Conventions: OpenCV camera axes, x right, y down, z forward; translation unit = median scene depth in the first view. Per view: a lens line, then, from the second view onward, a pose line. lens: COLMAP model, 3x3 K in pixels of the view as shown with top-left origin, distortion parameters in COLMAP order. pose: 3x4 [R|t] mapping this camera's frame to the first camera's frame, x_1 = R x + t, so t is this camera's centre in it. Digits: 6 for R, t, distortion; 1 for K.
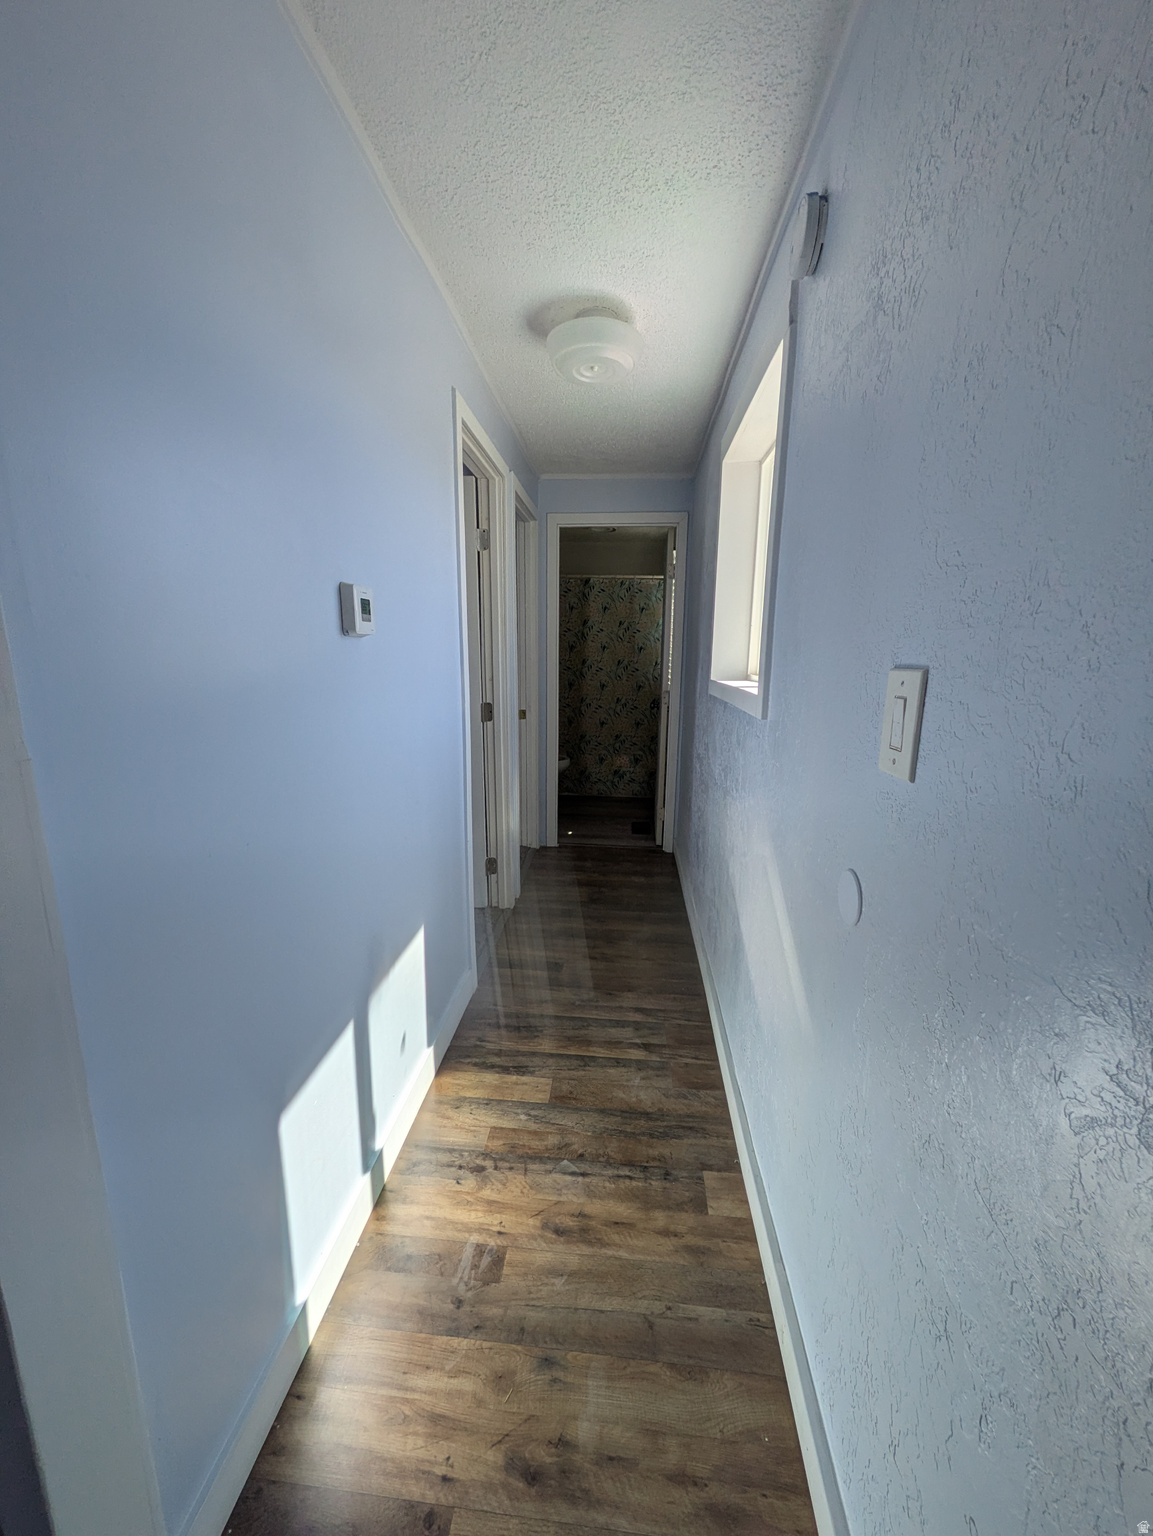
lens RADIAL K [[606.0, 0, 577.3], [0, 606.0, 772.6], [0, 0, 1]] dist [0.000720, 0.000334]
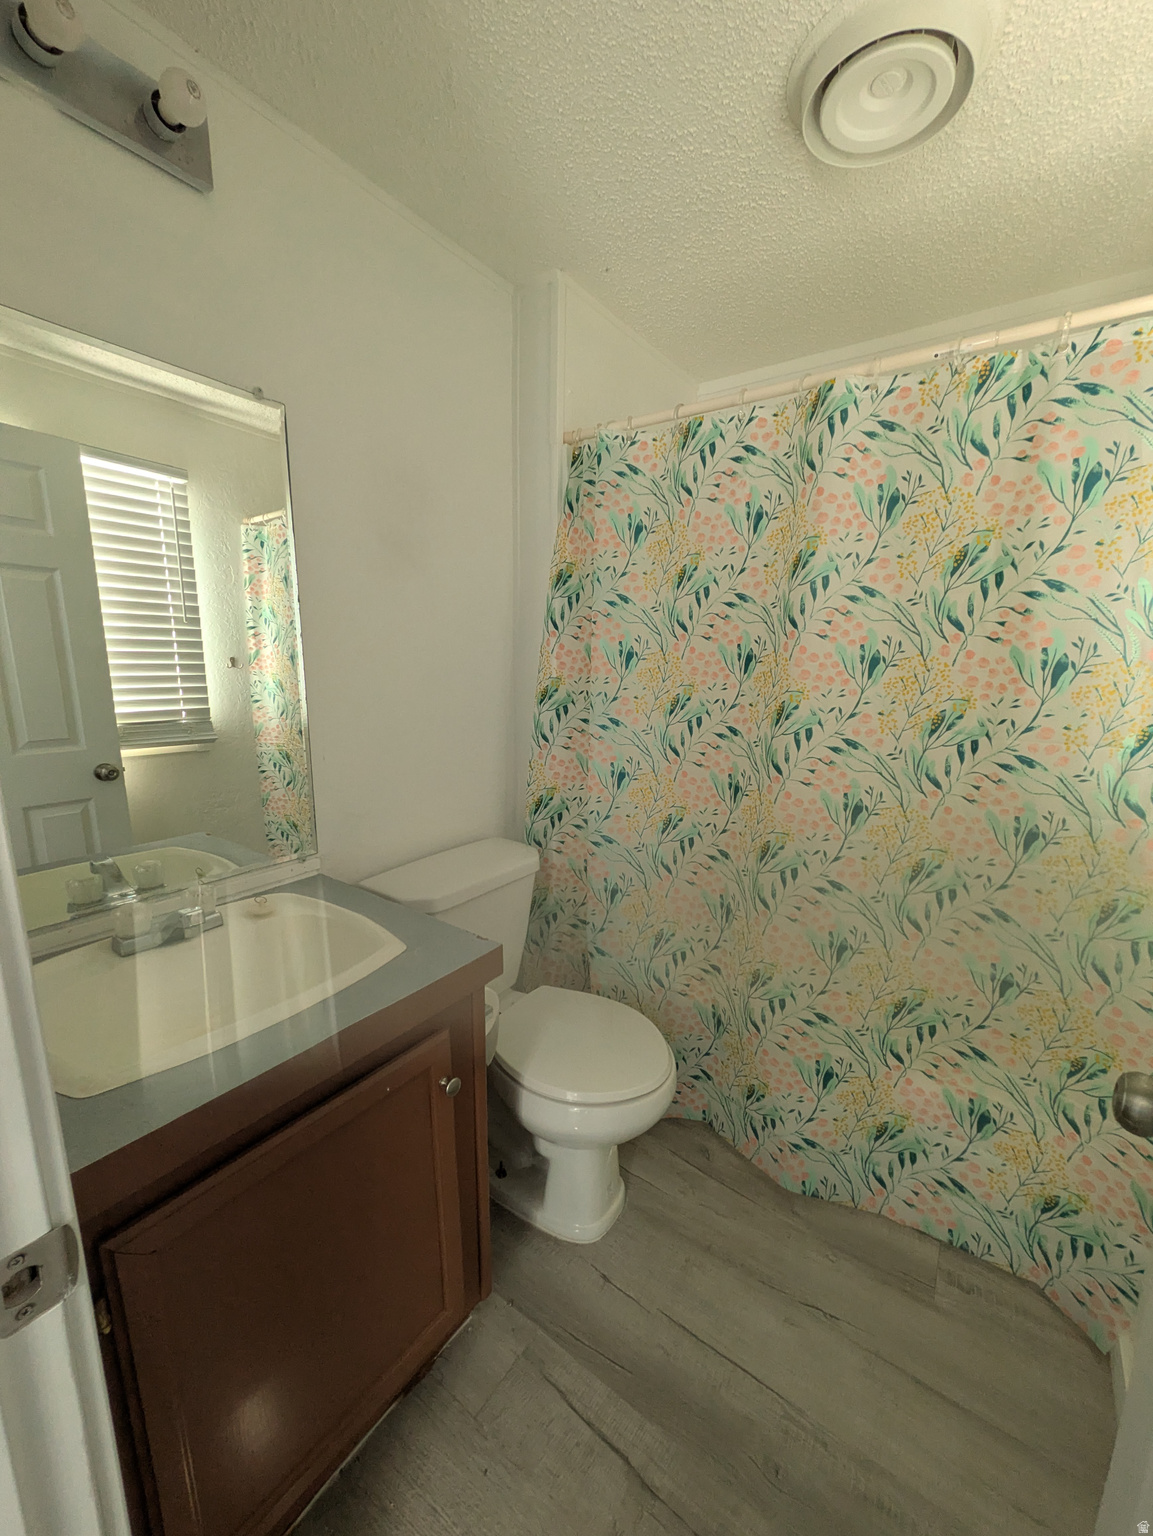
lens RADIAL K [[606.0, 0, 574.3], [0, 606.0, 768.6], [0, 0, 1]] dist [0.000720, 0.000334]
pose [[0.855373, 0.097509, -0.508752, 0.070651], [-0.111633, 0.993746, 0.002775, -0.150438], [0.505841, 0.054420, 0.860909, 0.731412]]
